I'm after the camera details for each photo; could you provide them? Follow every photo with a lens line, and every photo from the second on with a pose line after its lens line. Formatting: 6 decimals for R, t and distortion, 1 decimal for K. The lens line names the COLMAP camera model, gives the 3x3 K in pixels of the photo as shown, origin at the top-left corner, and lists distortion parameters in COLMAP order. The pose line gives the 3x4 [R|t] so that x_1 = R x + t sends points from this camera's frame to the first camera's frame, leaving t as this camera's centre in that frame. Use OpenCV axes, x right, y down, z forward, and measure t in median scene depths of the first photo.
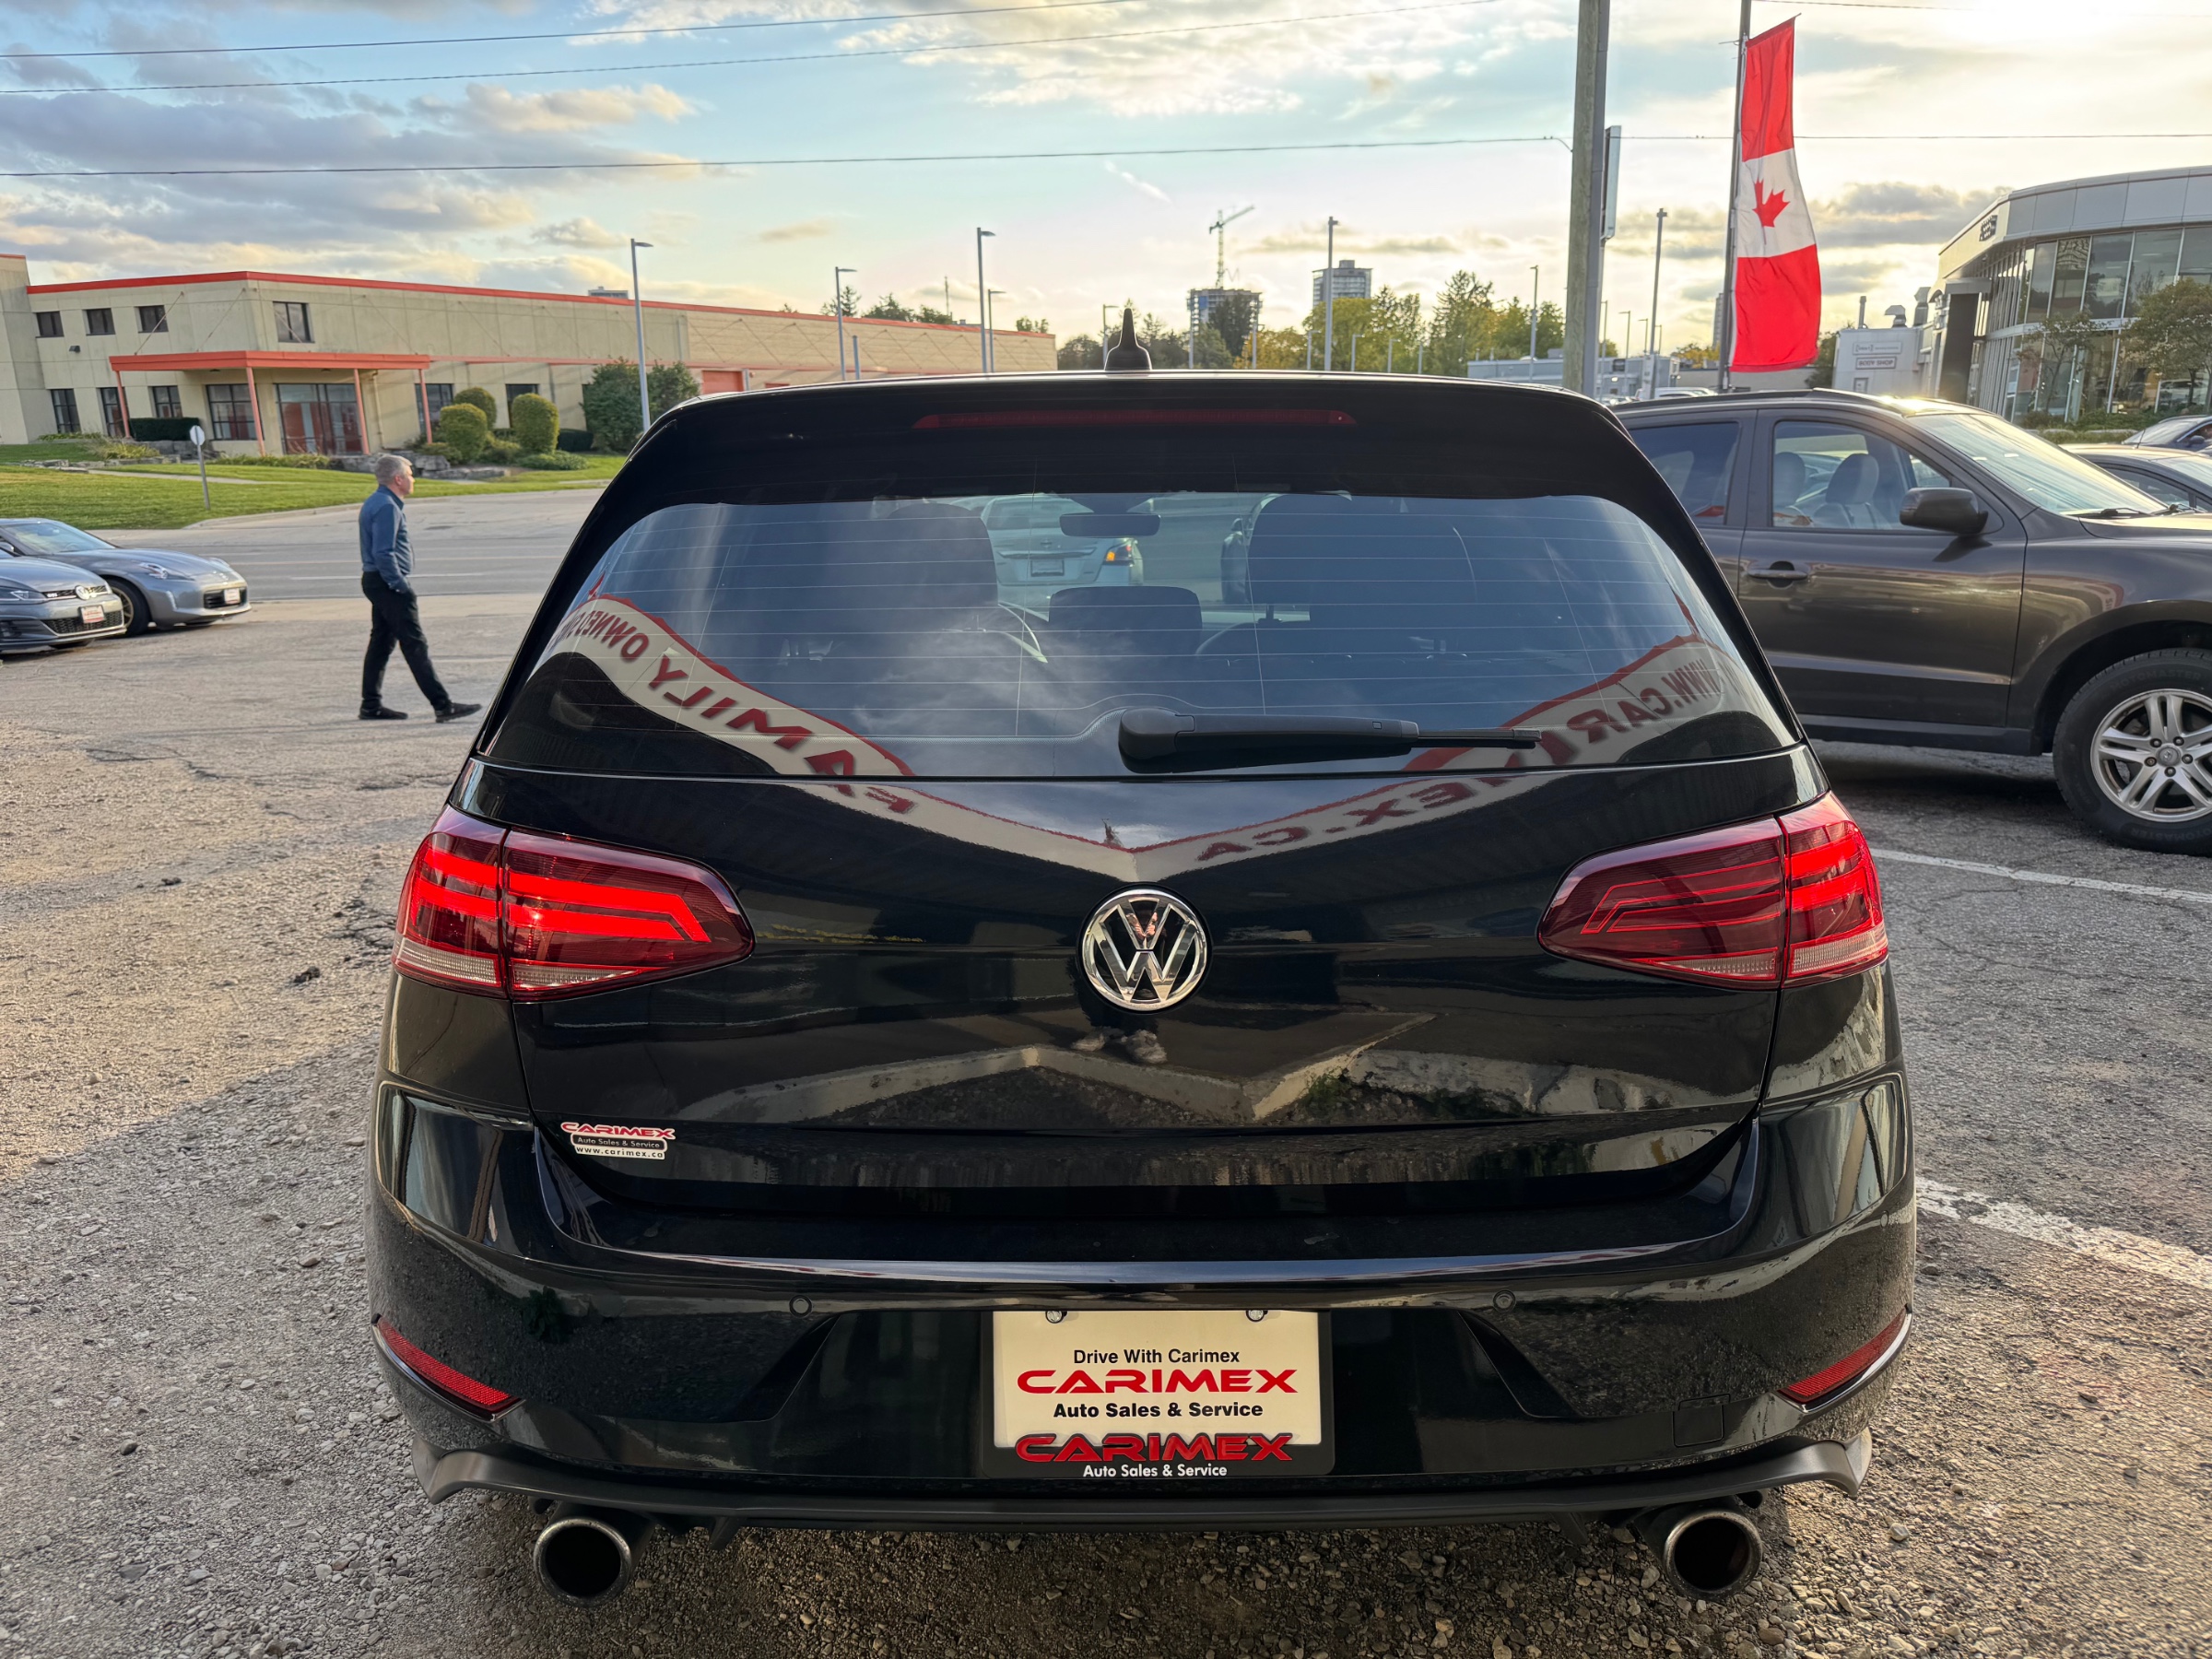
lens RADIAL K [[1575.4, 0, 1106.0], [0, 1575.4, 829.5], [0, 0, 1]] dist [0.000822, 0.005481]
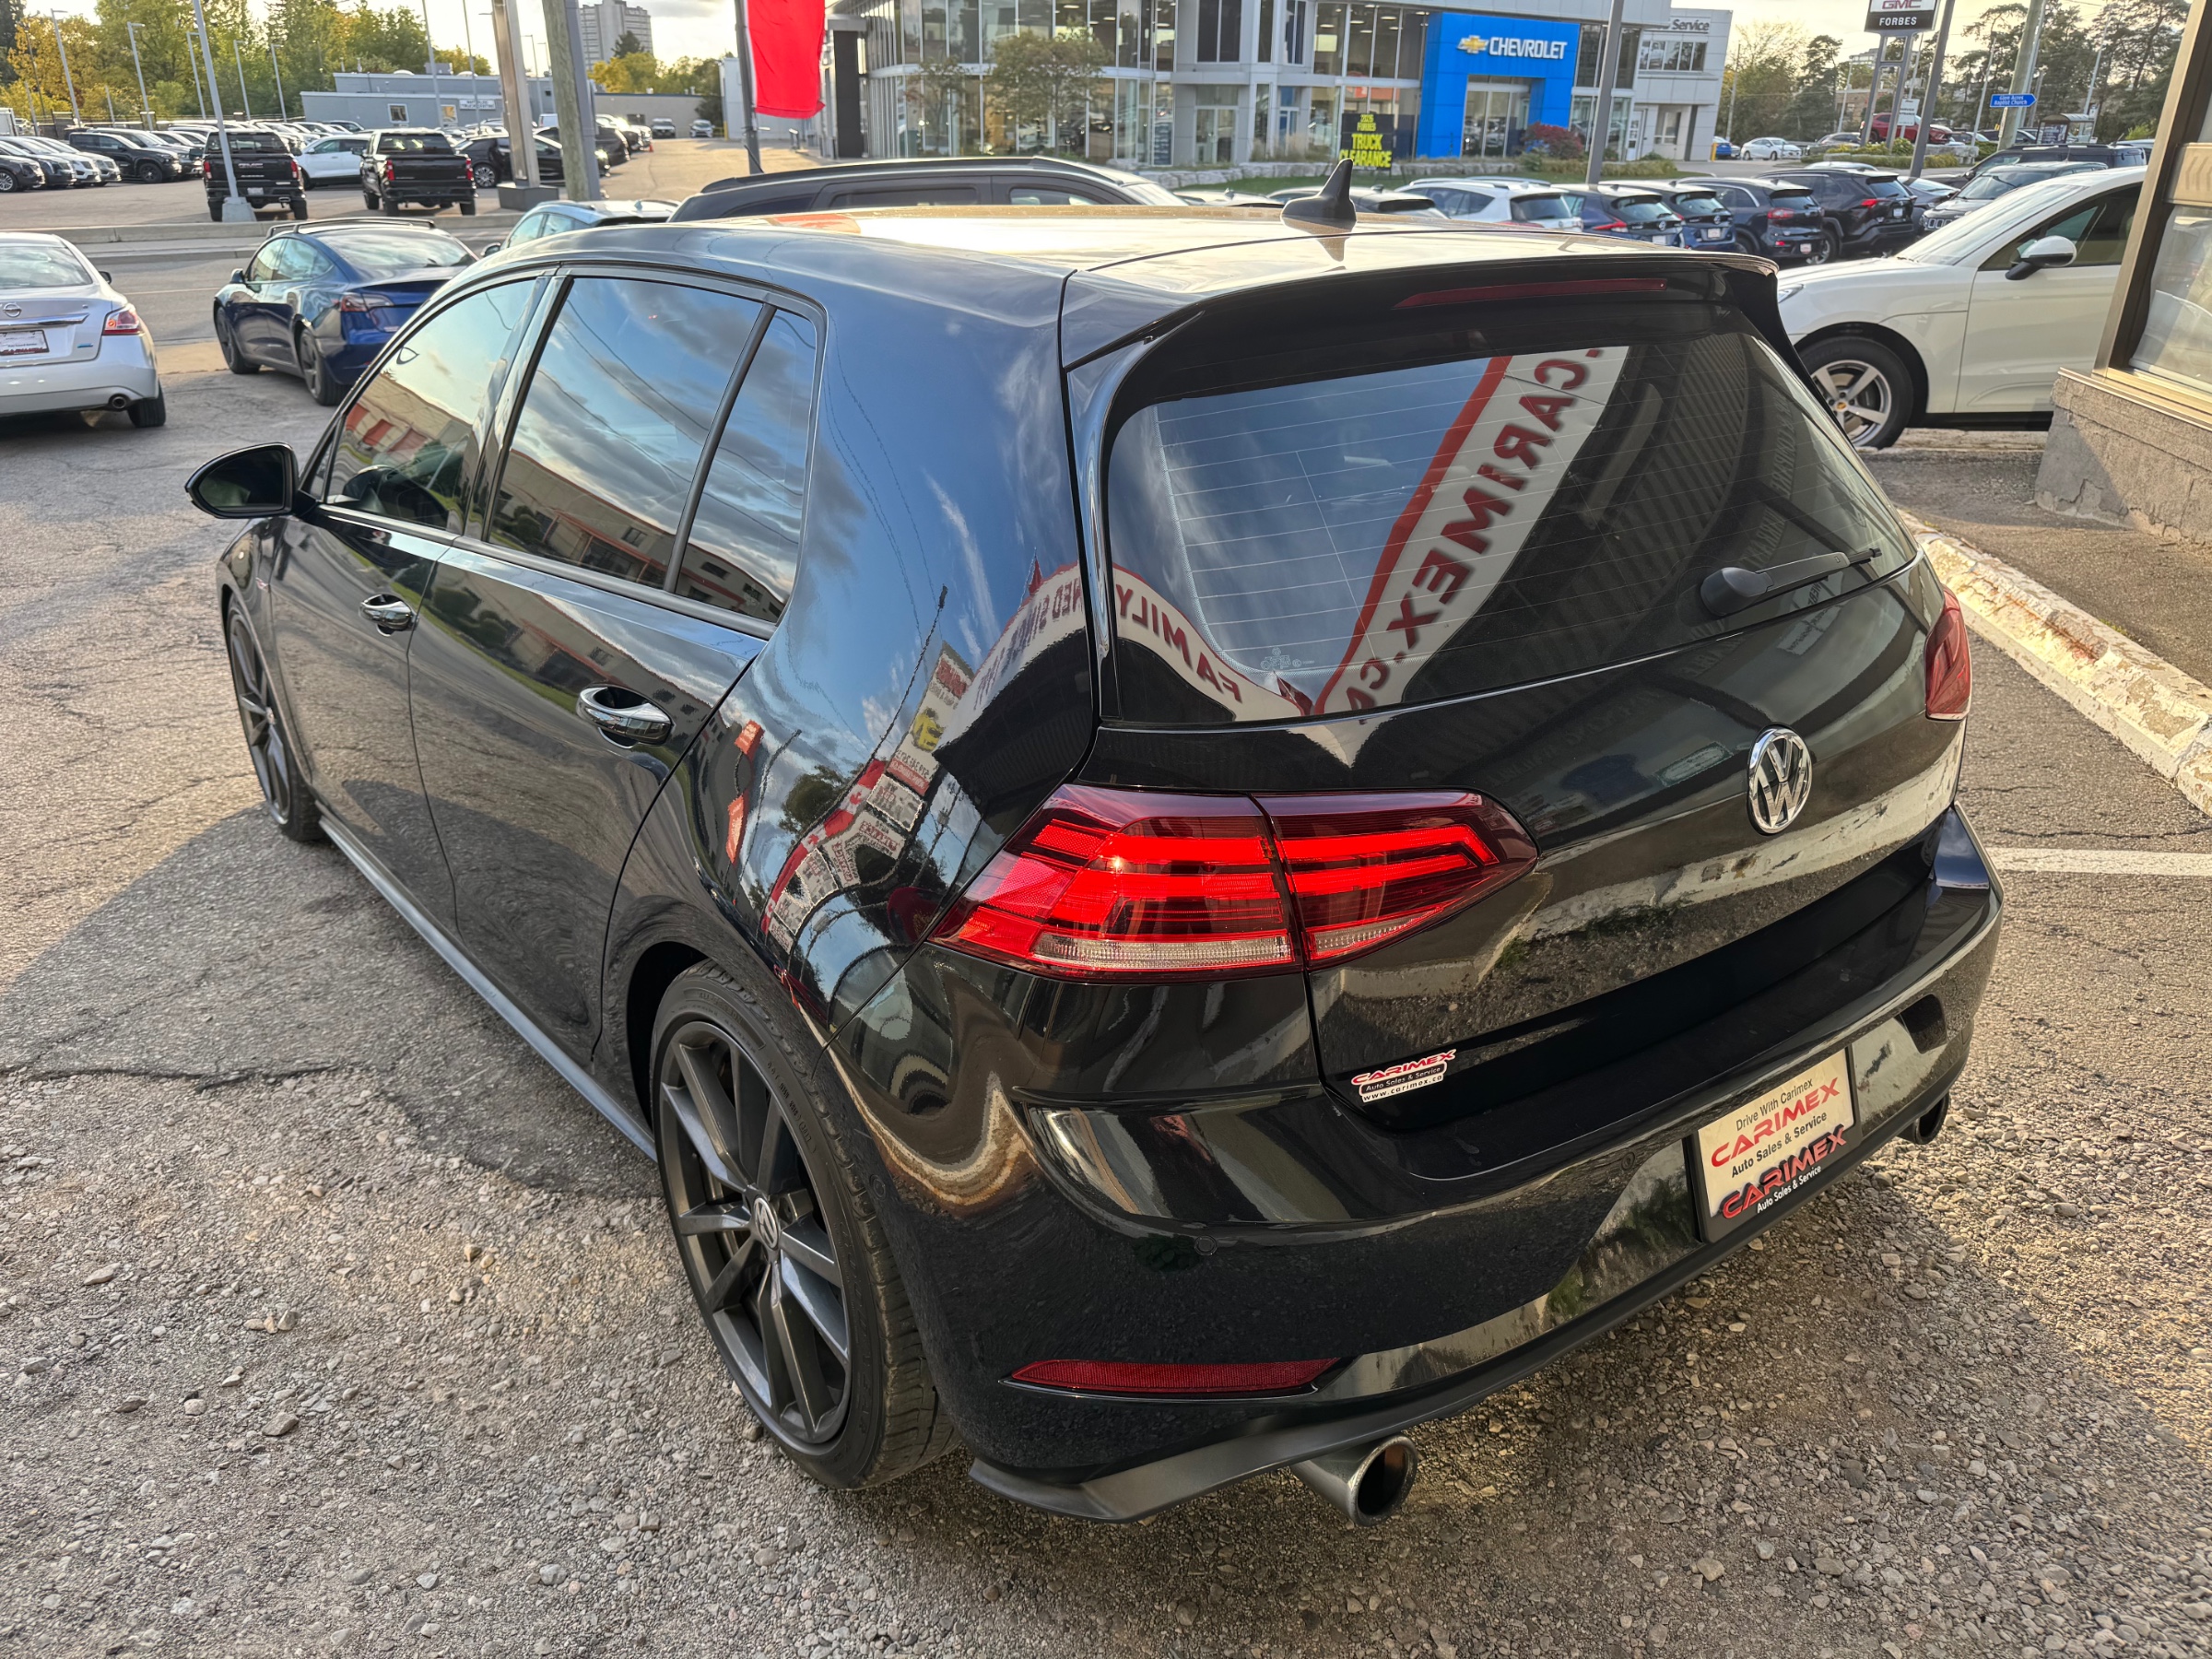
lens RADIAL K [[1575.4, 0, 1106.0], [0, 1575.4, 829.5], [0, 0, 1]] dist [0.000822, 0.005481]
pose [[0.796580, -0.221834, 0.562361, -0.478011], [0.132256, 0.971655, 0.195949, -0.083116], [-0.589888, -0.081713, 0.803340, 0.163191]]
